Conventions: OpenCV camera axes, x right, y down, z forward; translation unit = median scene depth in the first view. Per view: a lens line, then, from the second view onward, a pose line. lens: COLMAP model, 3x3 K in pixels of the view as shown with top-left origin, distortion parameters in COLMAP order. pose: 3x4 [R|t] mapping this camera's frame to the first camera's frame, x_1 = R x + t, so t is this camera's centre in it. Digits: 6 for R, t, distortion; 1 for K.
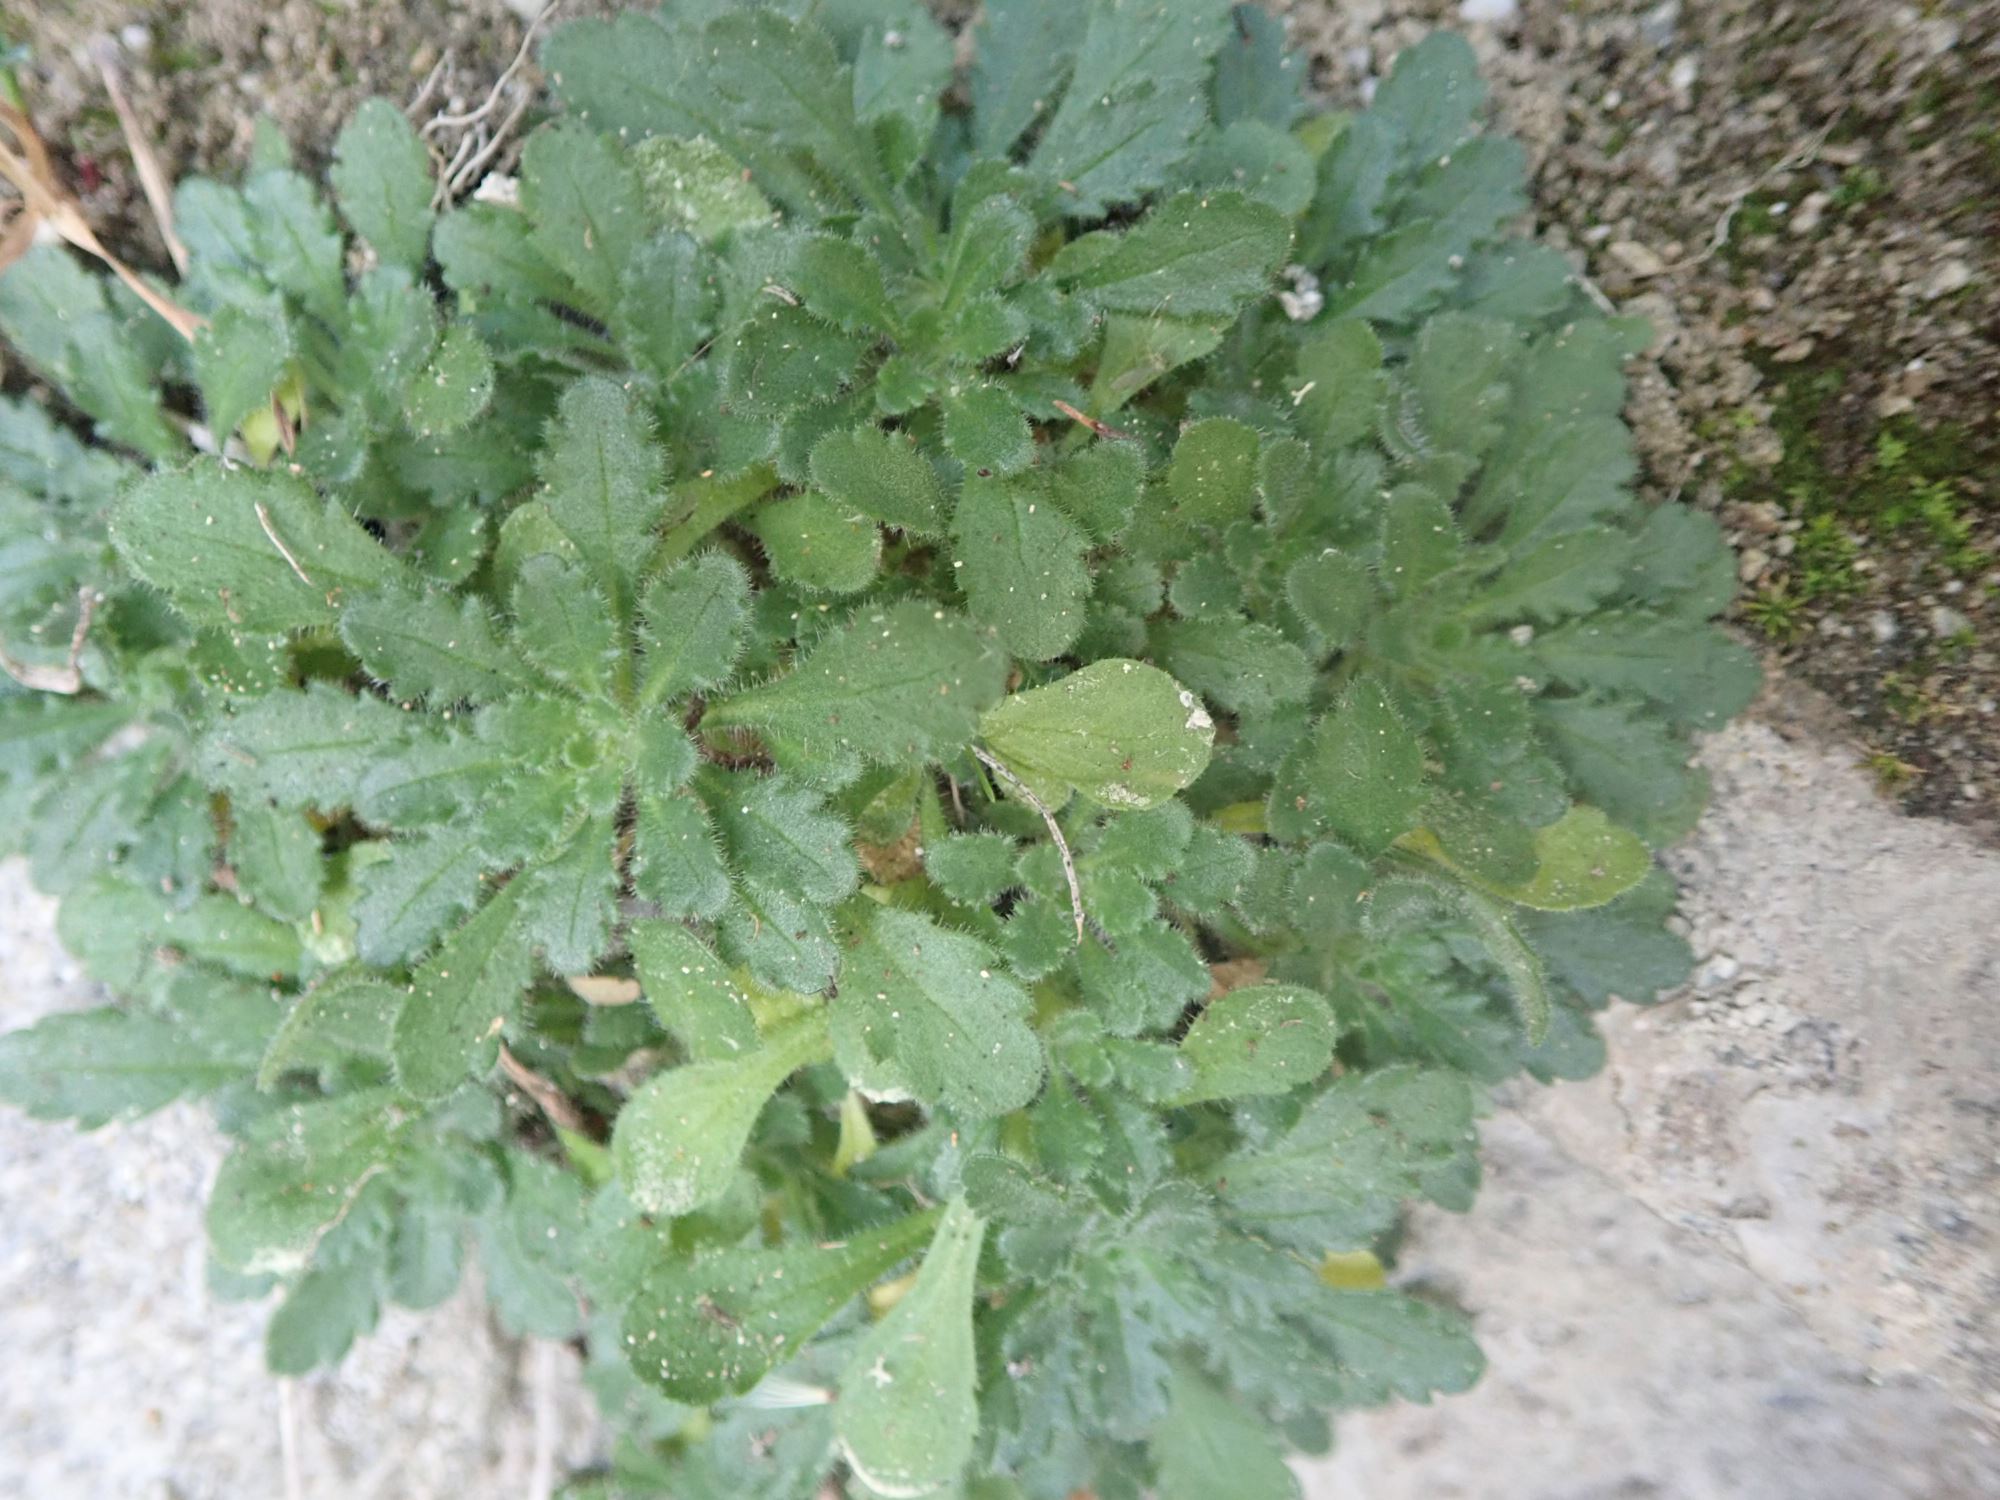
lens RADIAL K [[1749.9, 0, 994.0], [0, 1749.9, 752.0], [0, 0, 1]] dist [-0.018302, 0.002744]
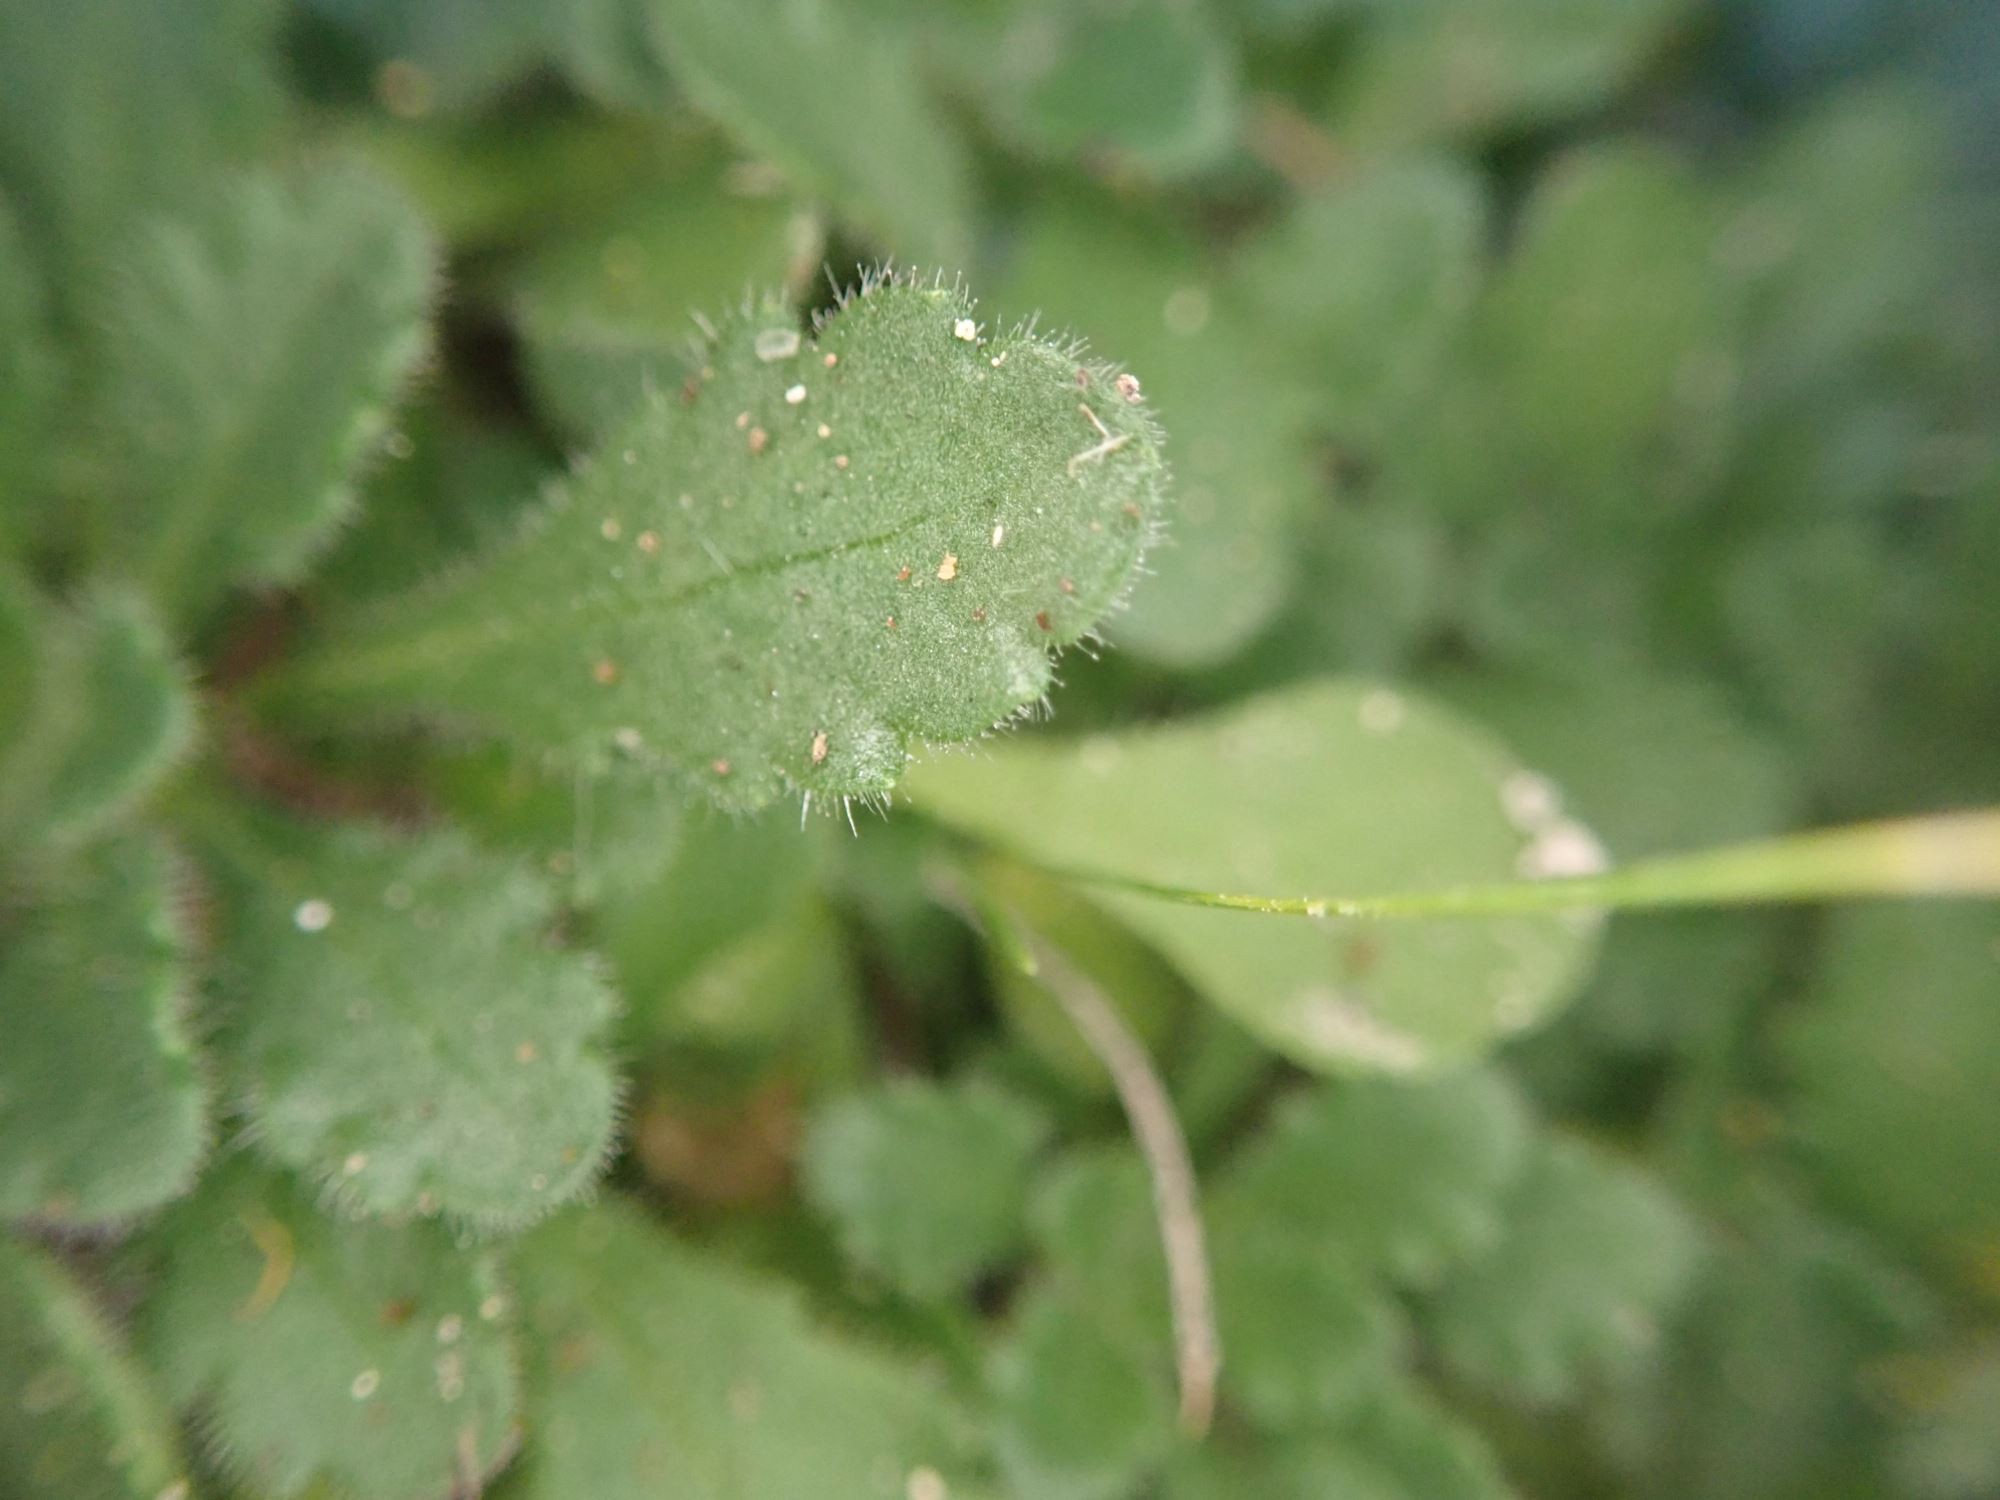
lens RADIAL K [[1749.9, 0, 999.1], [0, 1749.9, 750.3], [0, 0, 1]] dist [-0.018302, 0.002744]
pose [[0.990840, 0.131334, 0.031424, -0.021815], [-0.120826, 0.966126, -0.228040, 0.058851], [-0.060309, 0.222155, 0.973144, 0.597548]]
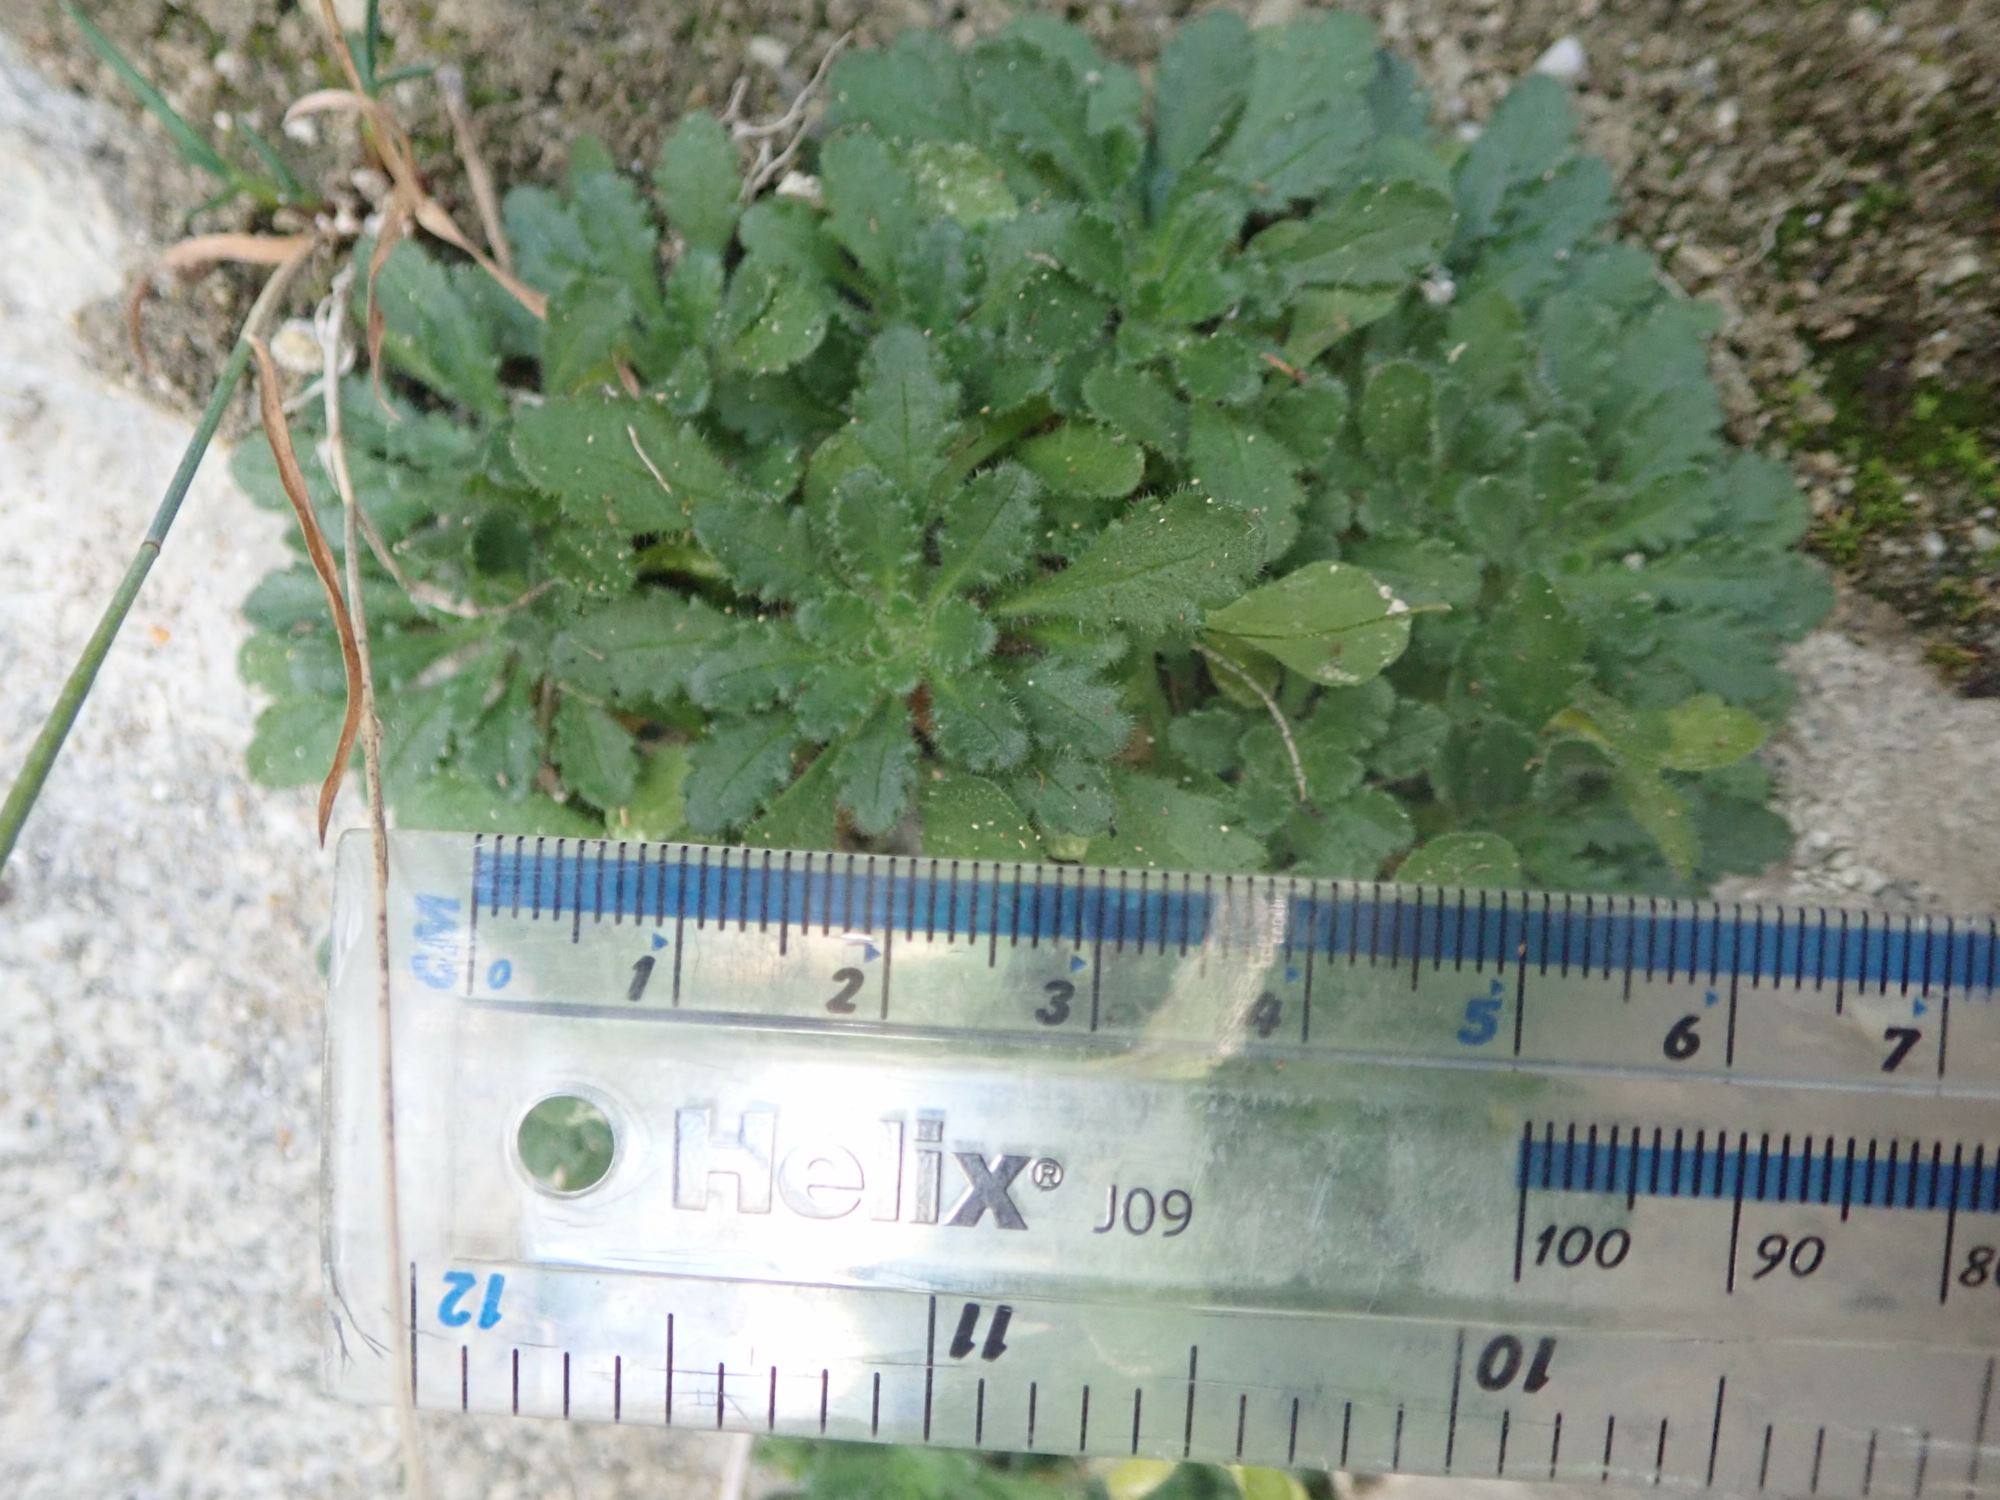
lens RADIAL K [[1749.9, 0, 1004.0], [0, 1749.9, 754.4], [0, 0, 1]] dist [-0.018302, 0.002744]
pose [[0.998707, -0.021914, 0.045879, -0.199316], [0.025912, 0.995743, -0.088454, 0.171808], [-0.043746, 0.089529, 0.995023, -0.161499]]
